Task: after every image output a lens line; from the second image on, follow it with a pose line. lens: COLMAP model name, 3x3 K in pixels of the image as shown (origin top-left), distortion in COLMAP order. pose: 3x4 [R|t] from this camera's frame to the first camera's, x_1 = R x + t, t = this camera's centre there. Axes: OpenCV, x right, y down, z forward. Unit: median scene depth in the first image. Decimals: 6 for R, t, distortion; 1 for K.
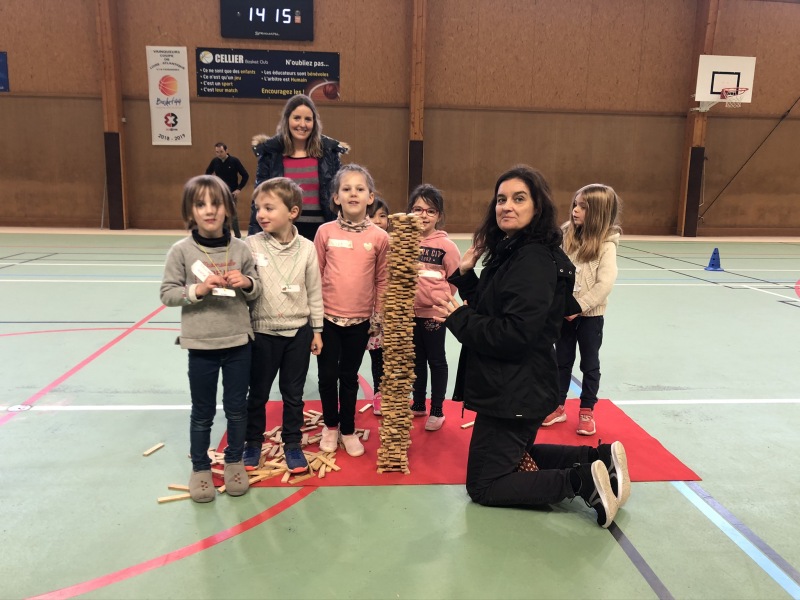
lens RADIAL K [[651.4, 0, 400.0], [0, 651.4, 300.0], [0, 0, 1]] dist [-0.003962, 0.002908]
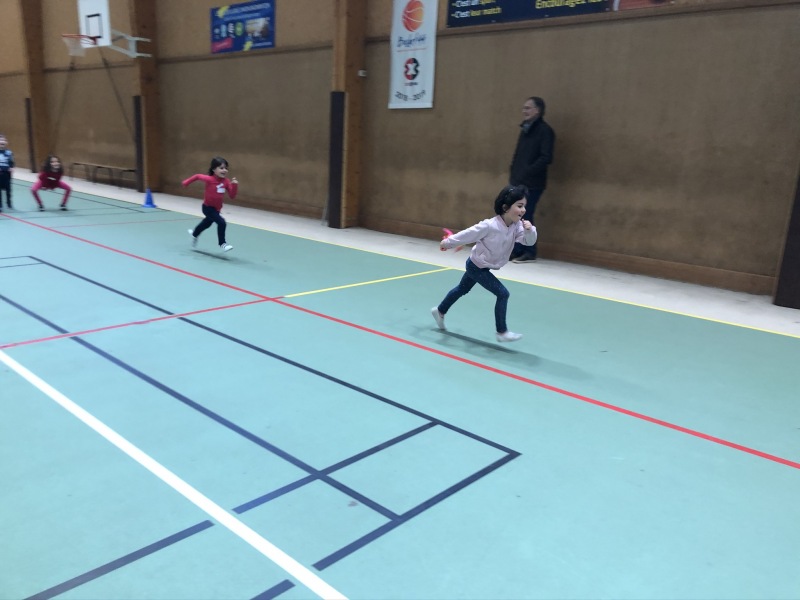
lens RADIAL K [[651.4, 0, 400.0], [0, 651.4, 300.0], [0, 0, 1]] dist [-0.003962, 0.002908]
pose [[0.679591, 0.180816, -0.710958, 0.146883], [-0.161665, 0.982236, 0.095277, -0.109386], [0.715556, 0.050188, 0.696750, 0.548101]]
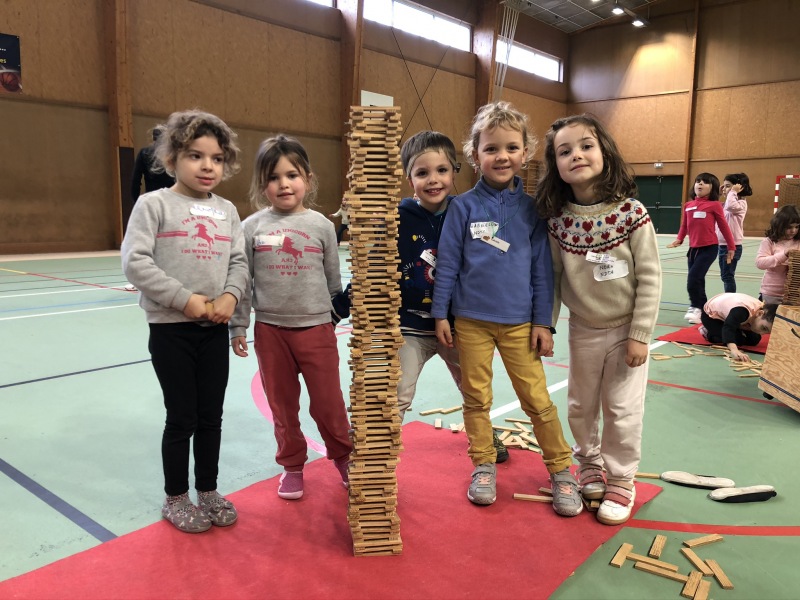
lens RADIAL K [[651.4, 0, 400.0], [0, 651.4, 300.0], [0, 0, 1]] dist [-0.003962, 0.002908]
pose [[0.710875, -0.107838, 0.695002, -0.363888], [0.133098, 0.990946, 0.017619, -0.001285], [-0.690610, 0.079979, 0.718792, 0.108705]]
